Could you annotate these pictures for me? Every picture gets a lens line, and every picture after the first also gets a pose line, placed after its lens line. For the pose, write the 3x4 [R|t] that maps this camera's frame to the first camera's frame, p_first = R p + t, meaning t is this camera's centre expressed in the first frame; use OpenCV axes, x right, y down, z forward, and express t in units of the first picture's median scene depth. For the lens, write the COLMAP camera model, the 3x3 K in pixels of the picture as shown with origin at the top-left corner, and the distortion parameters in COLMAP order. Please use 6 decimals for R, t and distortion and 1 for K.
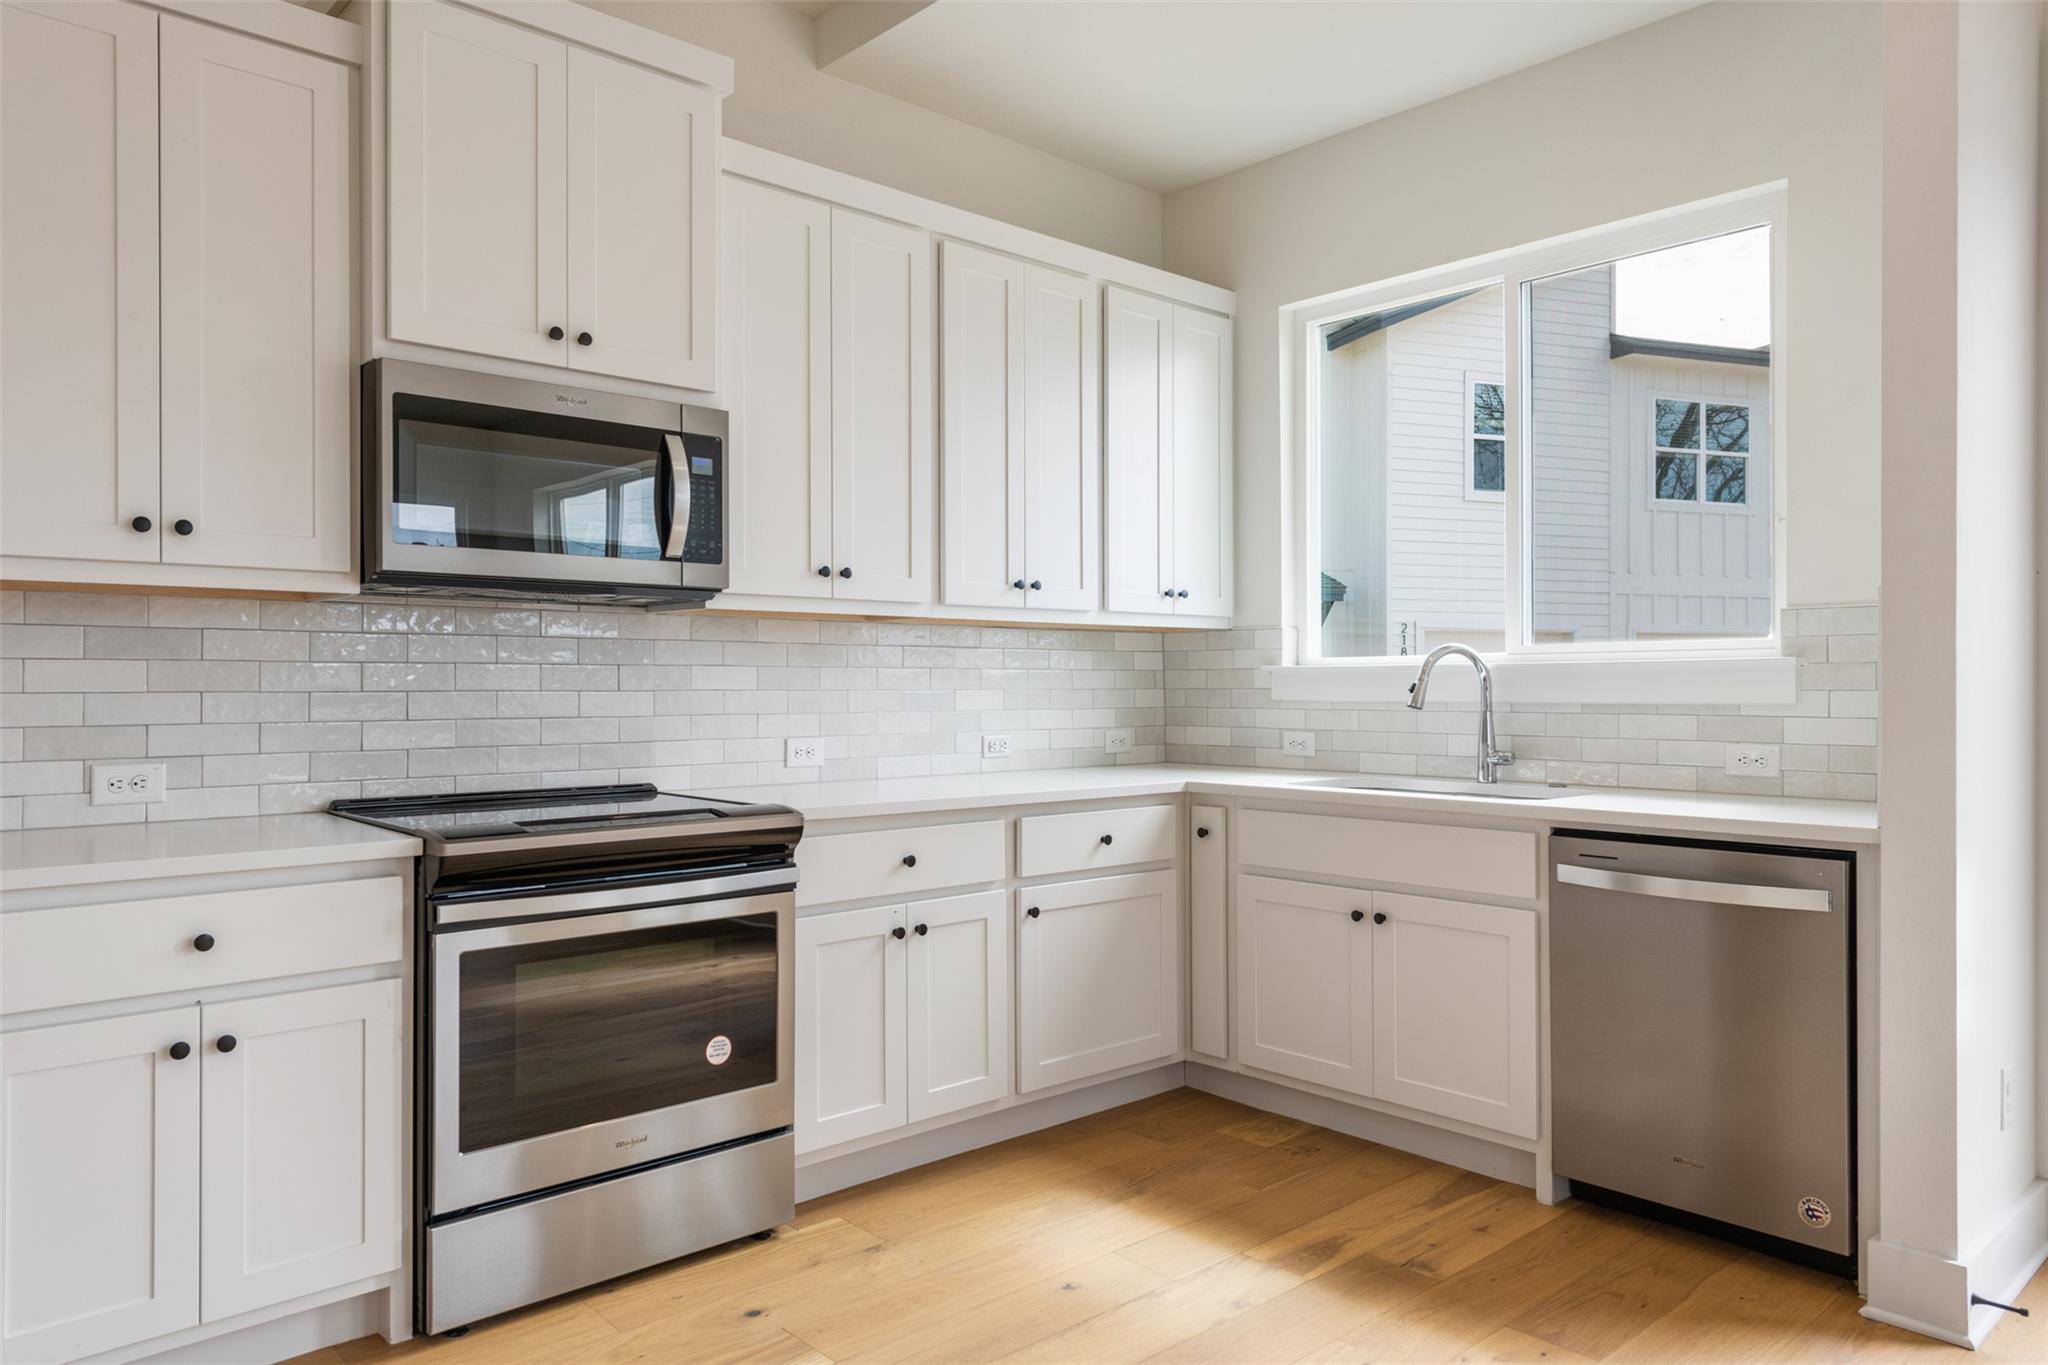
lens RADIAL K [[1324.7, 0, 1022.9], [0, 1324.7, 700.0], [0, 0, 1]] dist [0.008339, -0.005201]
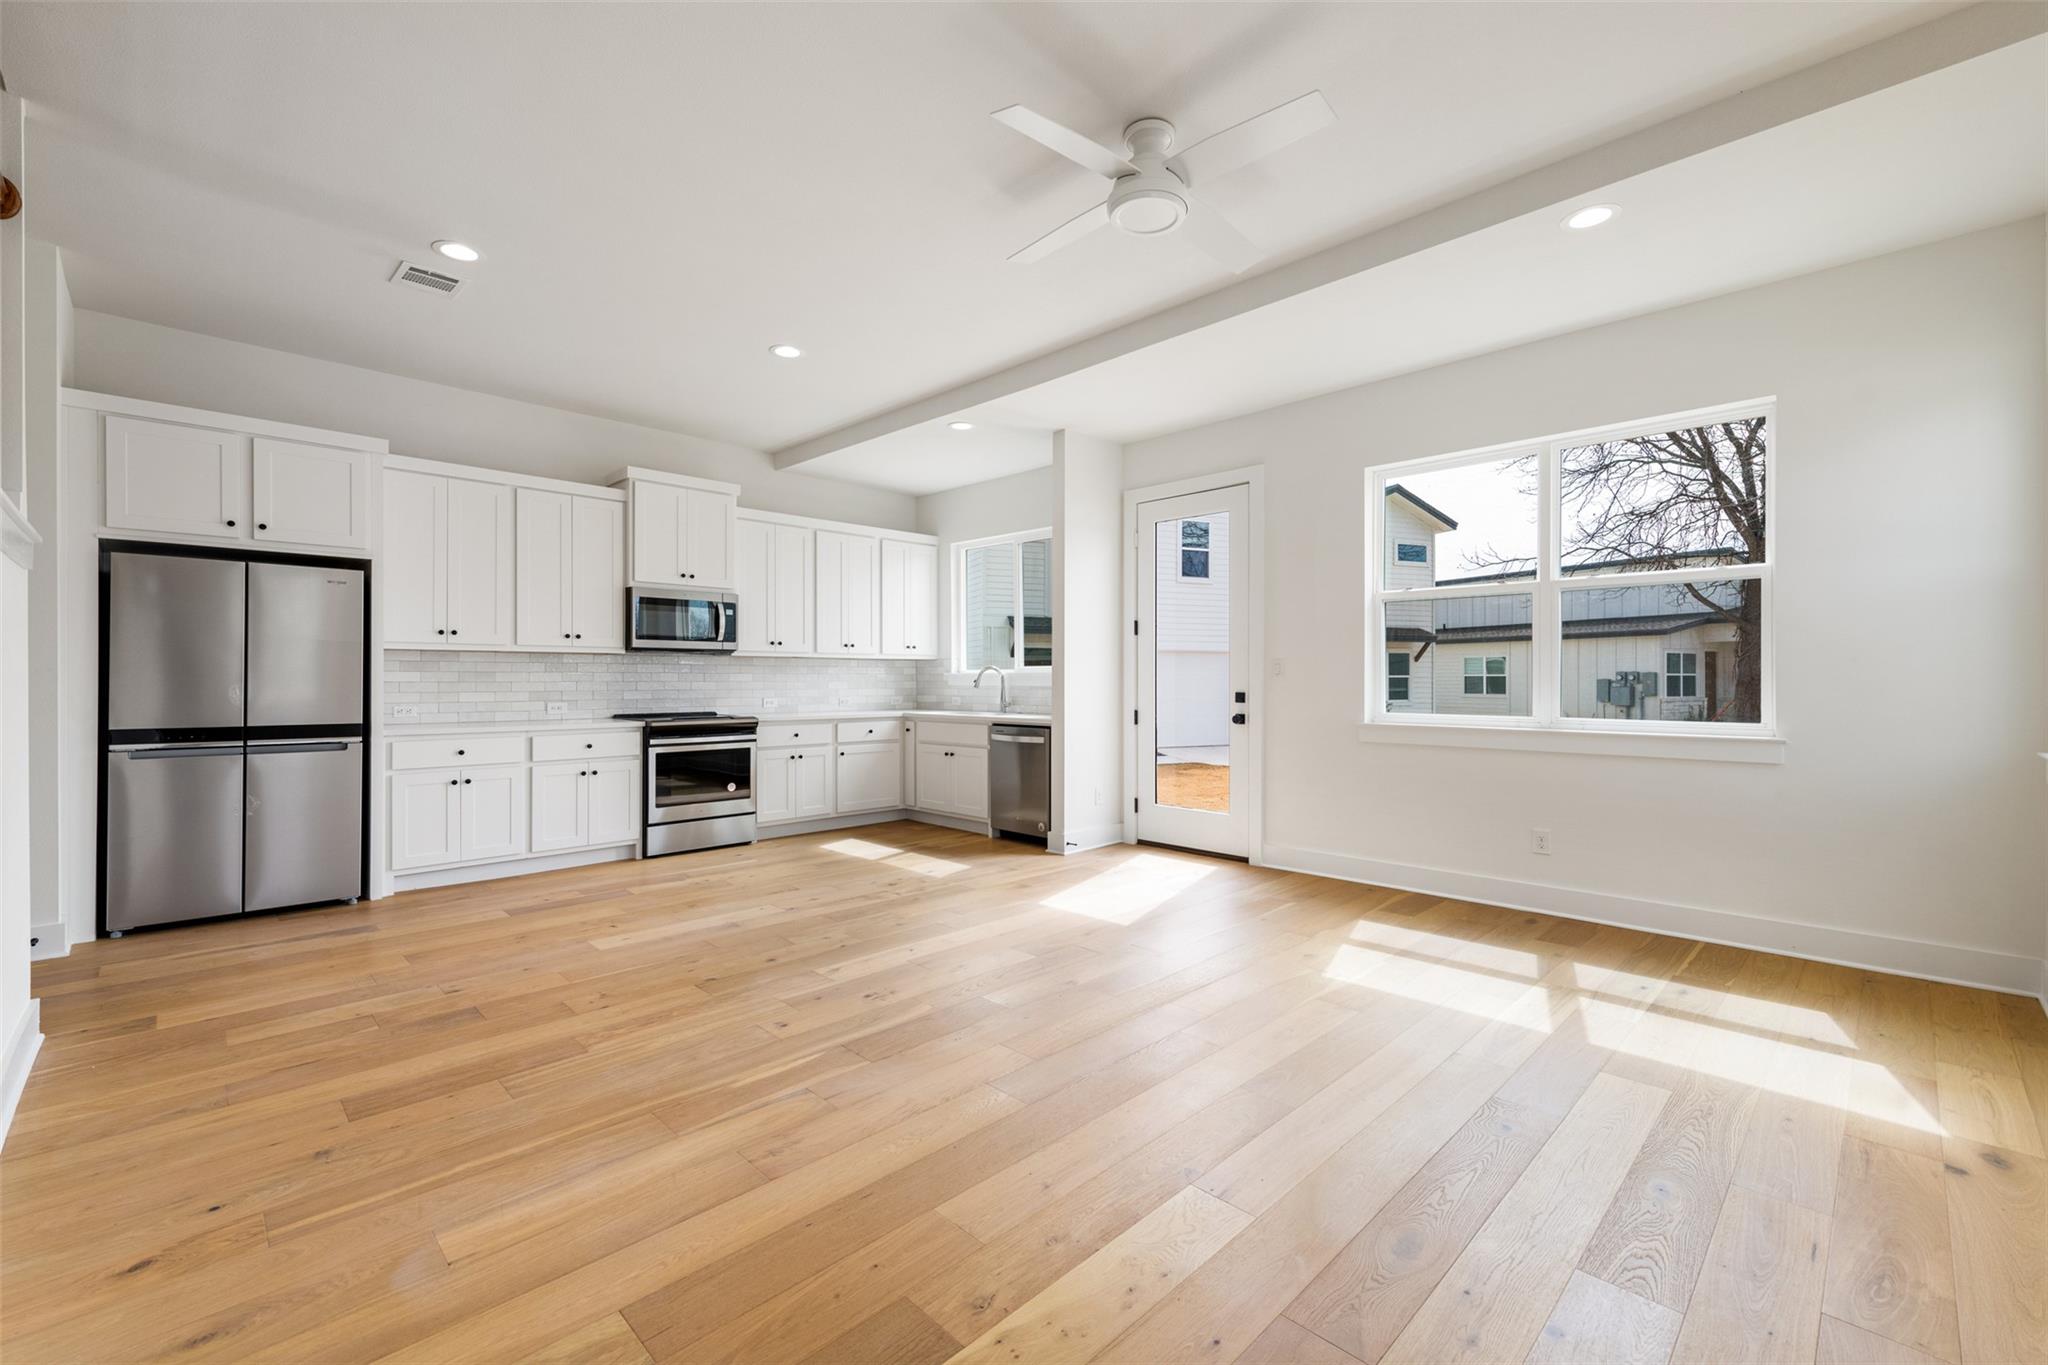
lens RADIAL K [[833.9, 0, 1037.3], [0, 833.9, 687.1], [0, 0, 1]] dist [0.002985, -0.002138]
pose [[0.998486, 0.000579, 0.054997, 0.355825], [-0.000462, 0.999998, -0.002151, 0.009316], [-0.054998, 0.002122, 0.998484, -0.964565]]
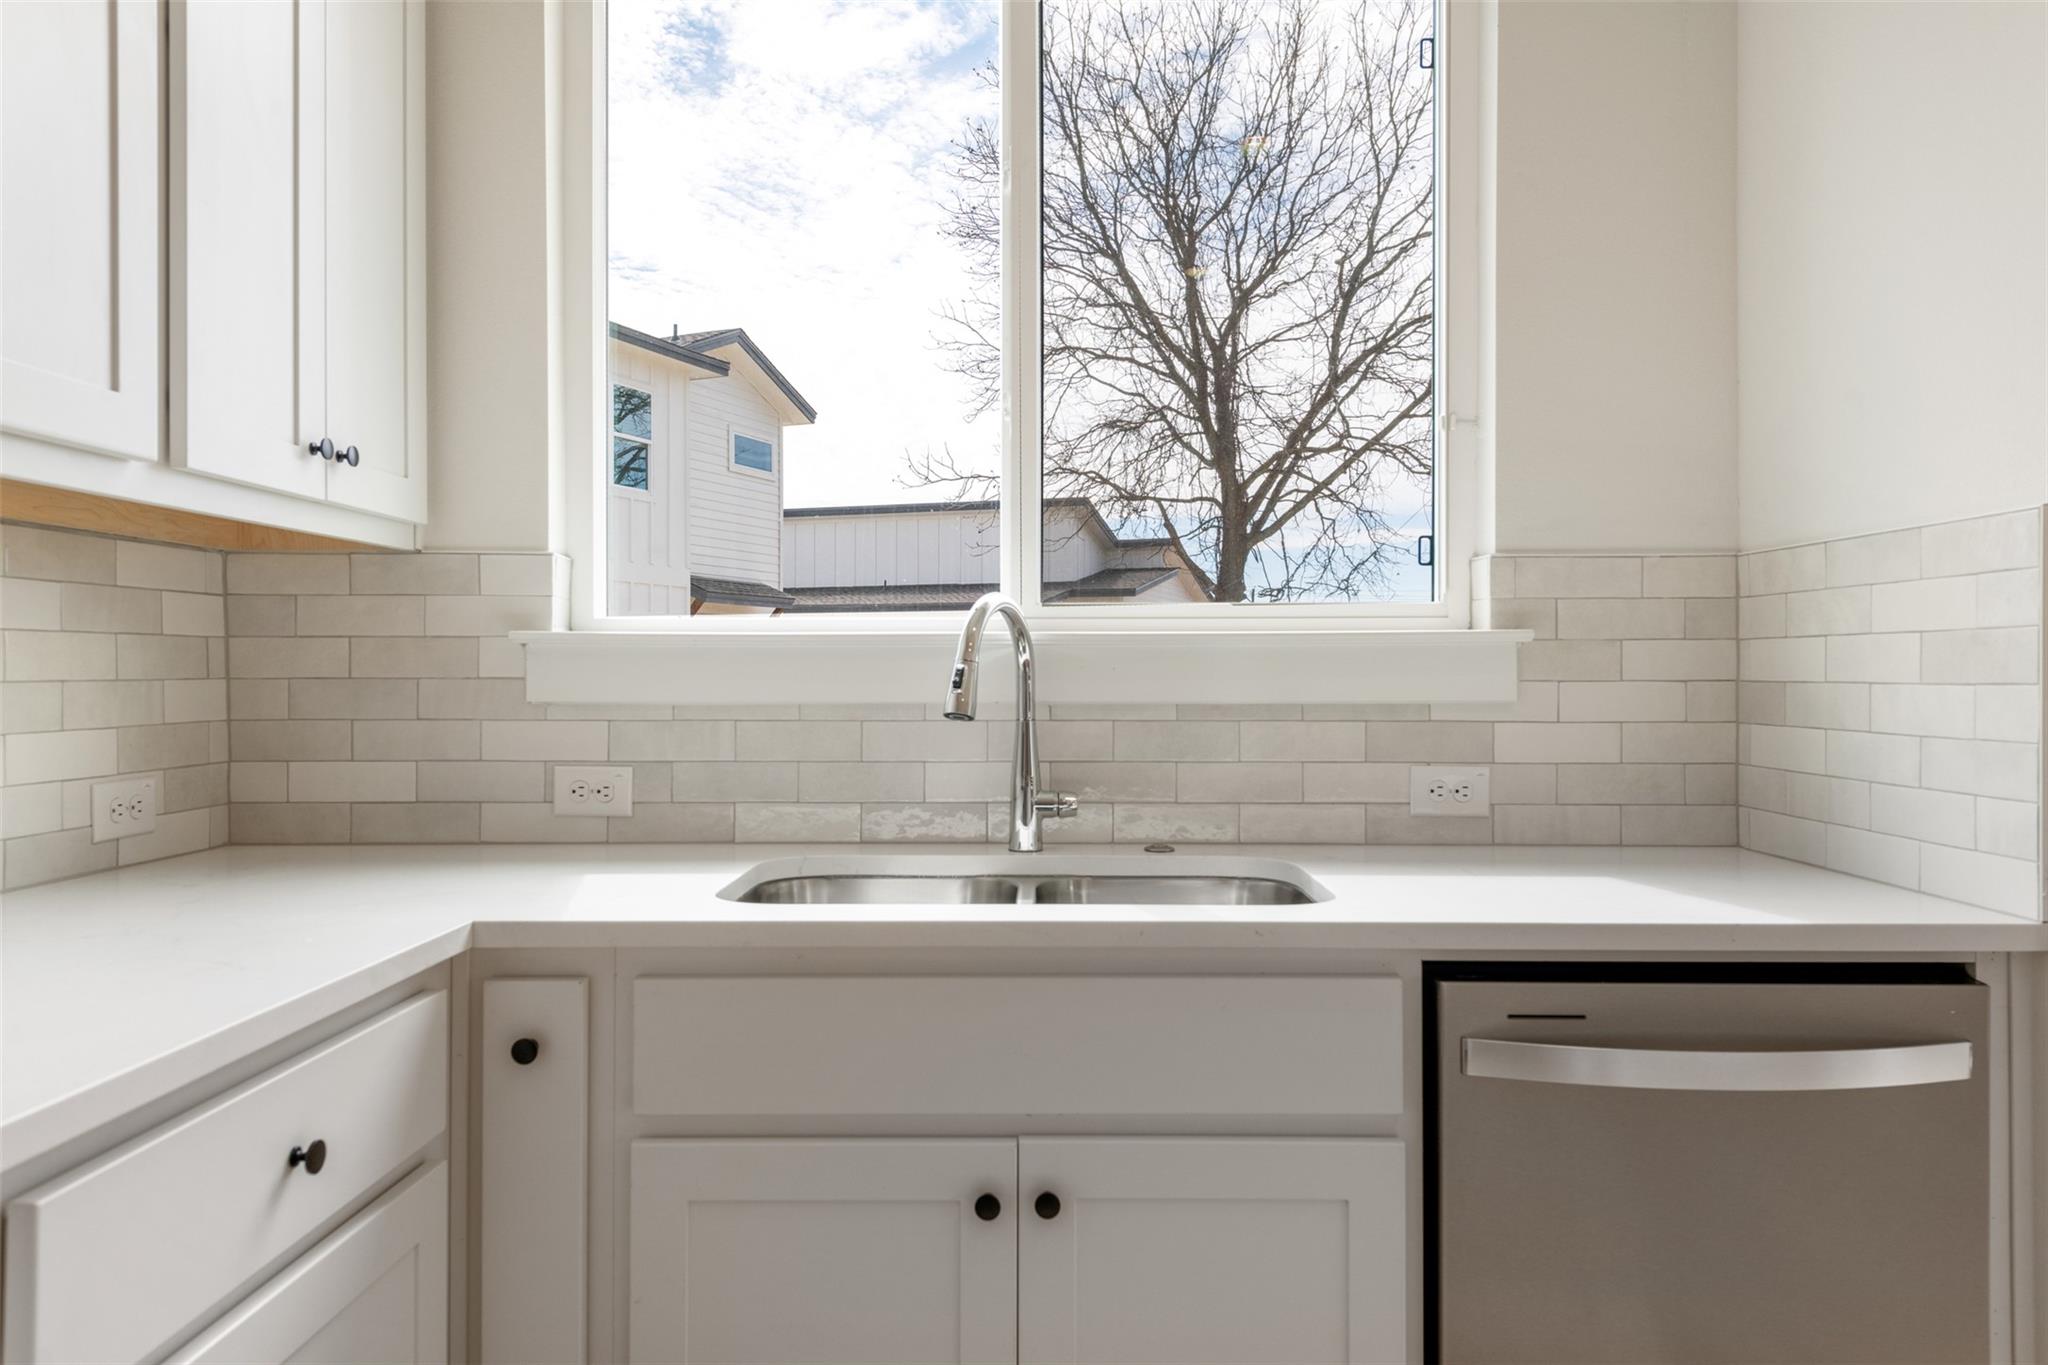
lens RADIAL K [[1324.7, 0, 1001.3], [0, 1324.7, 674.9], [0, 0, 1]] dist [0.008339, -0.005201]
pose [[0.678153, -0.000015, 0.734921, -0.061665], [0.006909, 0.999956, -0.006354, -0.007279], [-0.734888, 0.009386, 0.678123, 0.700912]]
